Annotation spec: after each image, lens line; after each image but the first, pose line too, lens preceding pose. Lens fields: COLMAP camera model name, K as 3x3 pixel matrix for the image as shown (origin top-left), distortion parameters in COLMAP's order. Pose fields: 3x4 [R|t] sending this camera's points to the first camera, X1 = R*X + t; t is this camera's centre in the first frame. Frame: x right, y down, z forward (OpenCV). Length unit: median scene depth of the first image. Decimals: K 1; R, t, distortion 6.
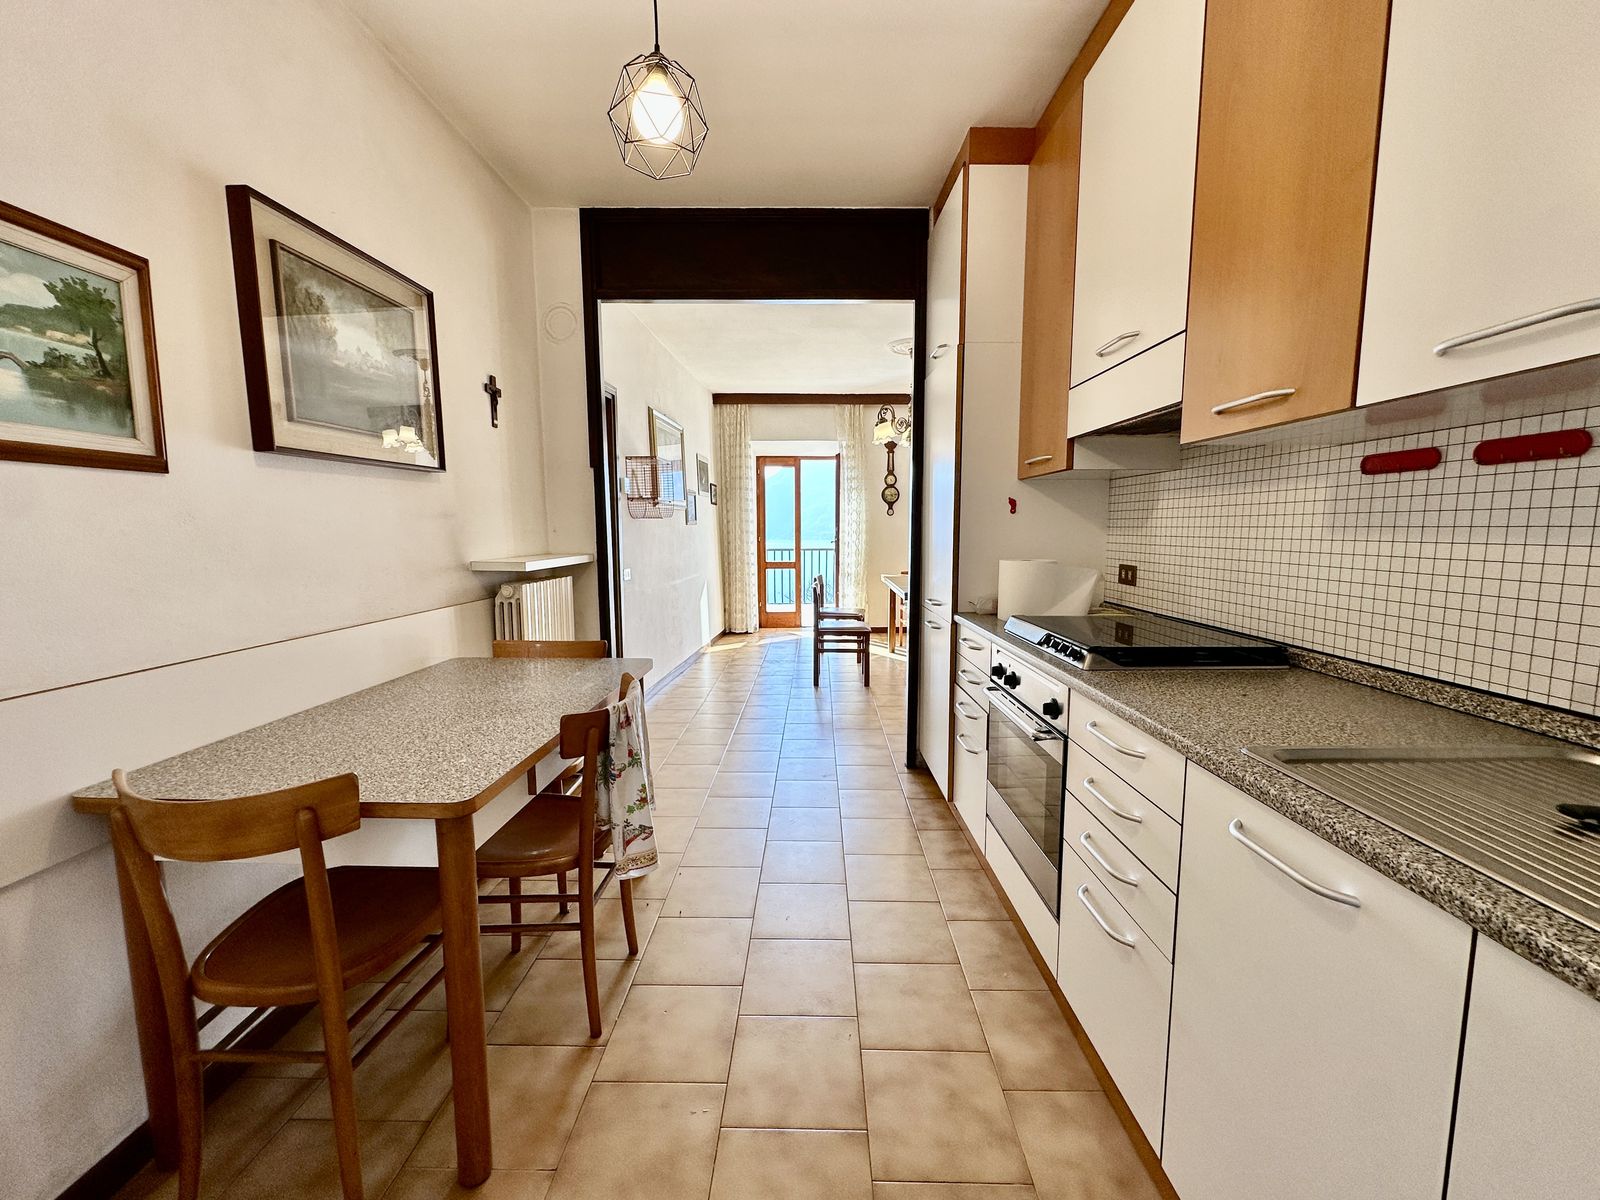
lens RADIAL K [[645.1, 0, 800.0], [0, 645.1, 600.0], [0, 0, 1]] dist [-0.000176, 0.000357]
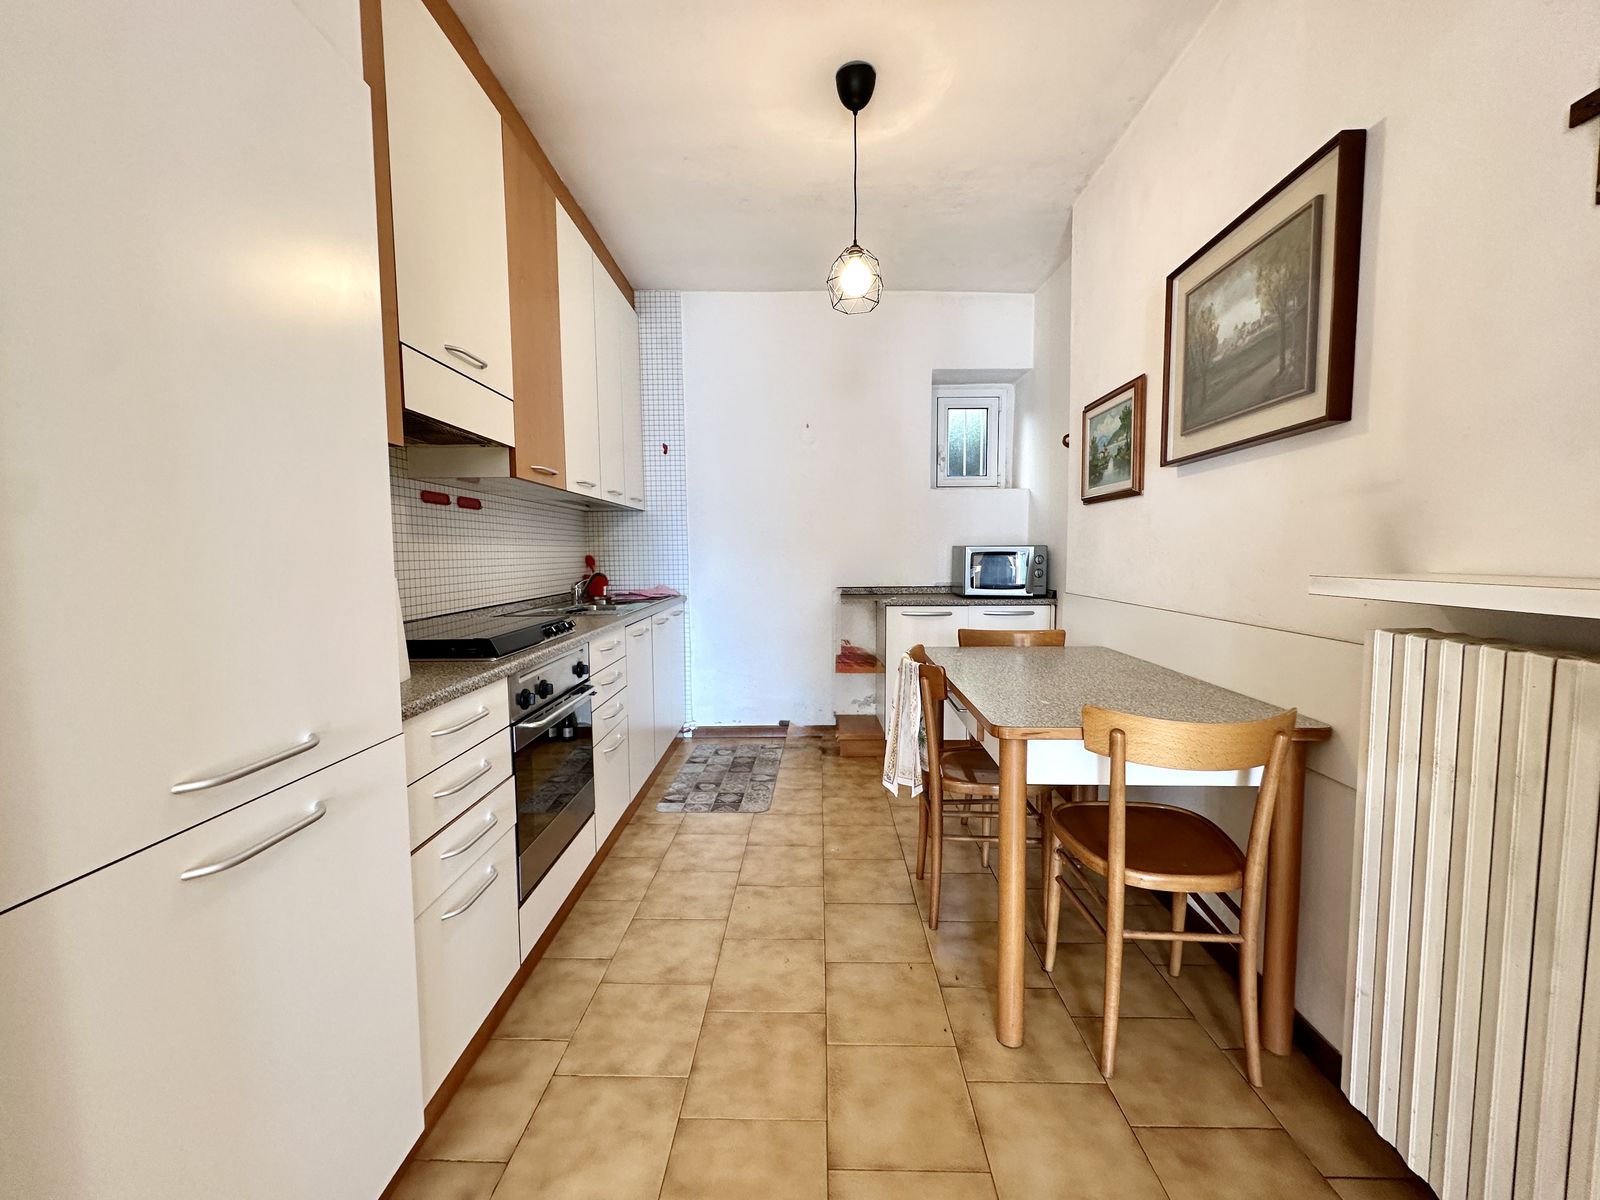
lens RADIAL K [[645.1, 0, 800.0], [0, 645.1, 600.0], [0, 0, 1]] dist [-0.000176, 0.000357]
pose [[-0.999906, 0.012677, 0.005238, -0.010735], [0.013432, 0.982380, 0.186410, -0.036769], [-0.002783, 0.186463, -0.982458, 0.400054]]
